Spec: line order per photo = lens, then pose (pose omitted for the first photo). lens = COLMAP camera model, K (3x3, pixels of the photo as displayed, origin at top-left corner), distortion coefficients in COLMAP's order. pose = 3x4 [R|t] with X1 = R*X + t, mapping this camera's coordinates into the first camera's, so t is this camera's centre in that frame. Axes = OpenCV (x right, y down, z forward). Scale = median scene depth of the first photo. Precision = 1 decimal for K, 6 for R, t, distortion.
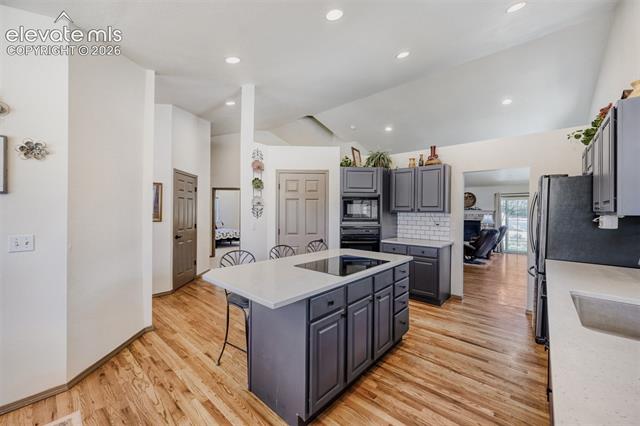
lens RADIAL K [[251.4, 0, 319.4], [0, 251.4, 212.5], [0, 0, 1]] dist [-0.000605, -0.000015]
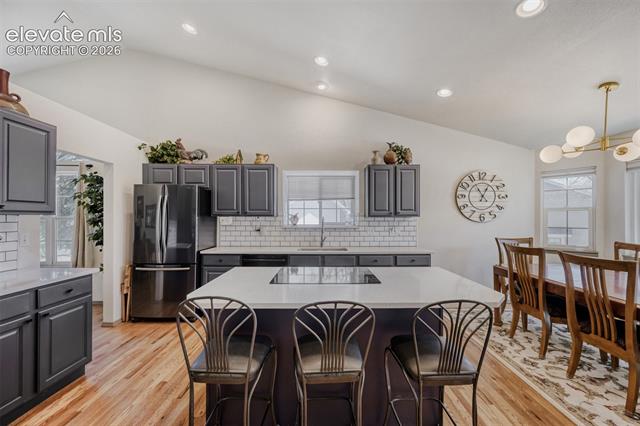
lens RADIAL K [[251.4, 0, 321.6], [0, 251.4, 217.3], [0, 0, 1]] dist [-0.000605, -0.000015]
pose [[-0.667700, -0.010793, 0.744352, -0.284498], [-0.009209, 0.999938, 0.006238, -0.001562], [-0.744373, -0.002689, -0.667758, 0.874499]]
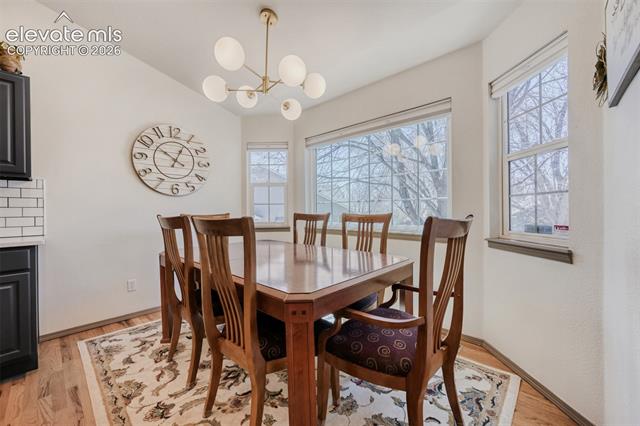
lens RADIAL K [[251.4, 0, 319.1], [0, 251.4, 212.4], [0, 0, 1]] dist [-0.000605, -0.000015]
pose [[-0.999759, -0.000221, 0.021930, -0.396532], [-0.000165, 0.999997, 0.002550, 0.062007], [-0.021930, 0.002546, -0.999756, 0.473878]]
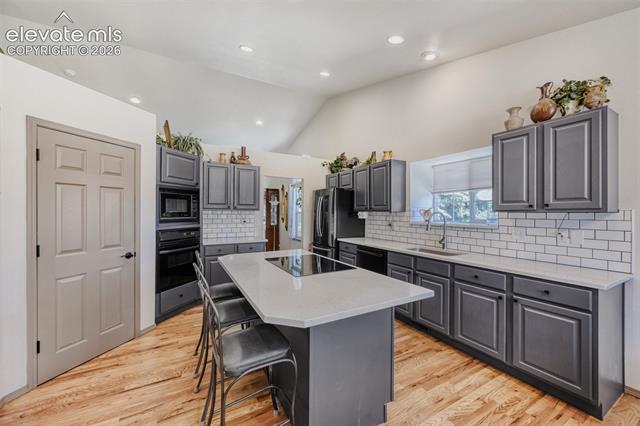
lens RADIAL K [[251.4, 0, 322.2], [0, 251.4, 211.3], [0, 0, 1]] dist [-0.000605, -0.000015]
pose [[0.328378, -0.004532, 0.944535, -0.425880], [-0.003001, 0.999978, 0.005841, -0.002511], [-0.944542, -0.004752, 0.328358, 0.346347]]
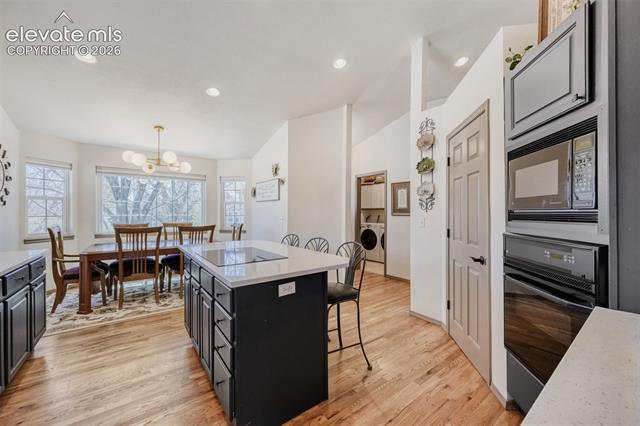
lens RADIAL K [[251.4, 0, 320.5], [0, 251.4, 213.8], [0, 0, 1]] dist [-0.000605, -0.000015]
pose [[-0.208702, -0.005138, -0.977966, 0.517474], [-0.000591, 0.999987, -0.005128, 0.030046], [0.977979, -0.000492, -0.208702, 0.814224]]
